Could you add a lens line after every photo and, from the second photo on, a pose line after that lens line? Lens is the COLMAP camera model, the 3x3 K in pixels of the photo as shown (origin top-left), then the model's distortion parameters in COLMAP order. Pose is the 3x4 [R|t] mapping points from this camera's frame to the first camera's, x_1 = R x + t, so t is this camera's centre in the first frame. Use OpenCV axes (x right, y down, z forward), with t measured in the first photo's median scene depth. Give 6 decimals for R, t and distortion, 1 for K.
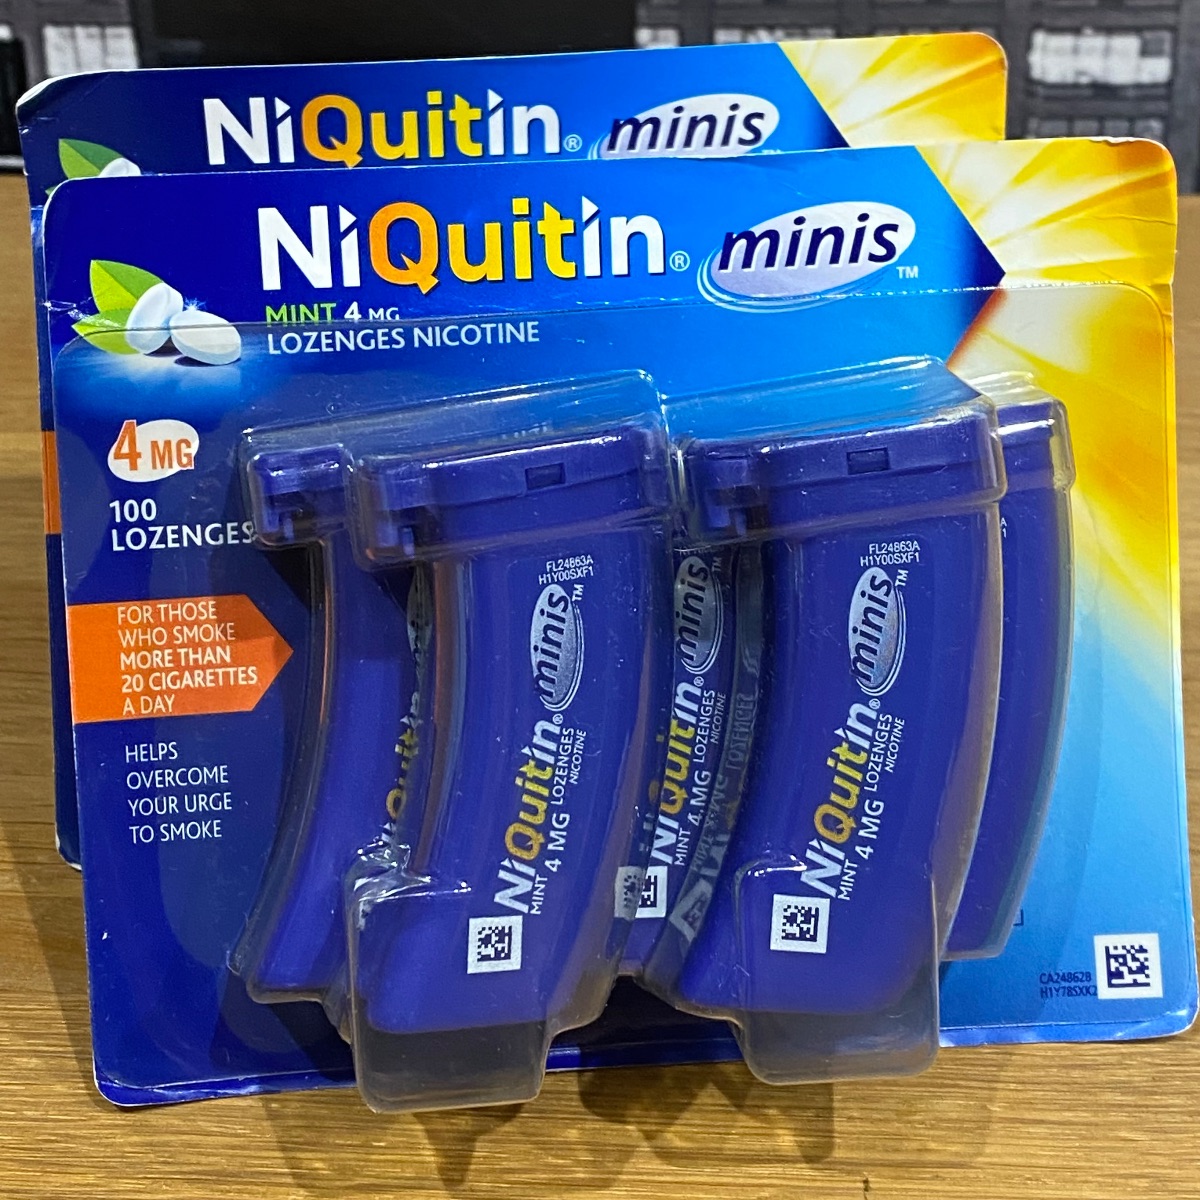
lens RADIAL K [[2390.5, 0, 581.8], [0, 2390.5, 533.1], [0, 0, 1]] dist [0.251442, -0.844434]
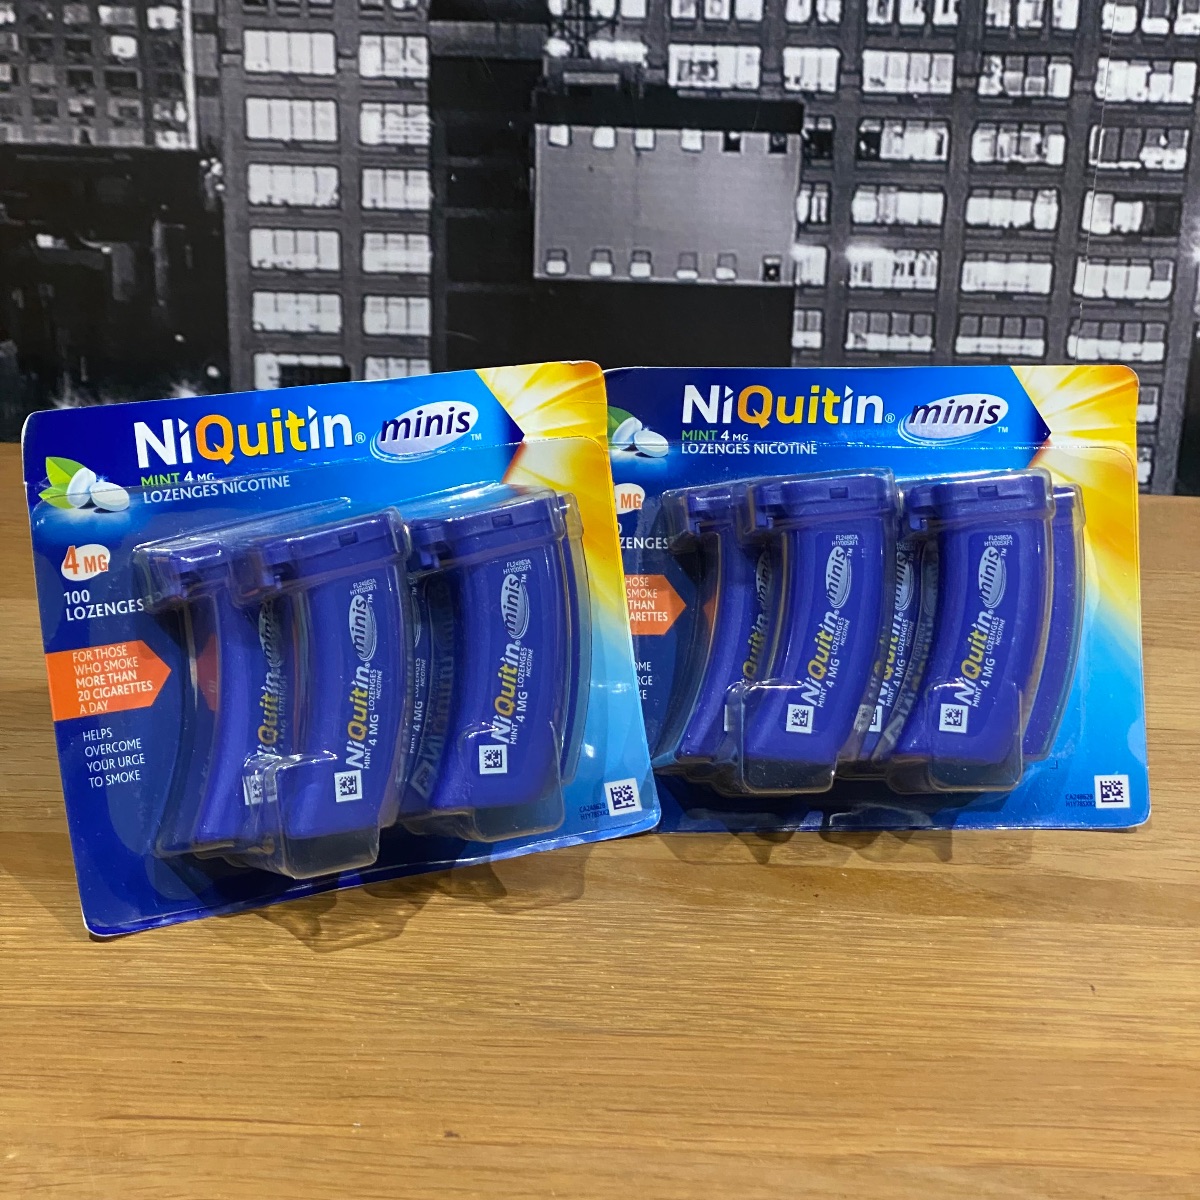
lens RADIAL K [[2337.5, 0, 611.5], [0, 2337.5, 580.9], [0, 0, 1]] dist [0.097358, 0.113715]
pose [[0.931398, -0.086251, 0.353636, -0.427136], [0.119134, 0.990246, -0.072253, 0.149034], [-0.343954, 0.109426, 0.932589, -0.734425]]
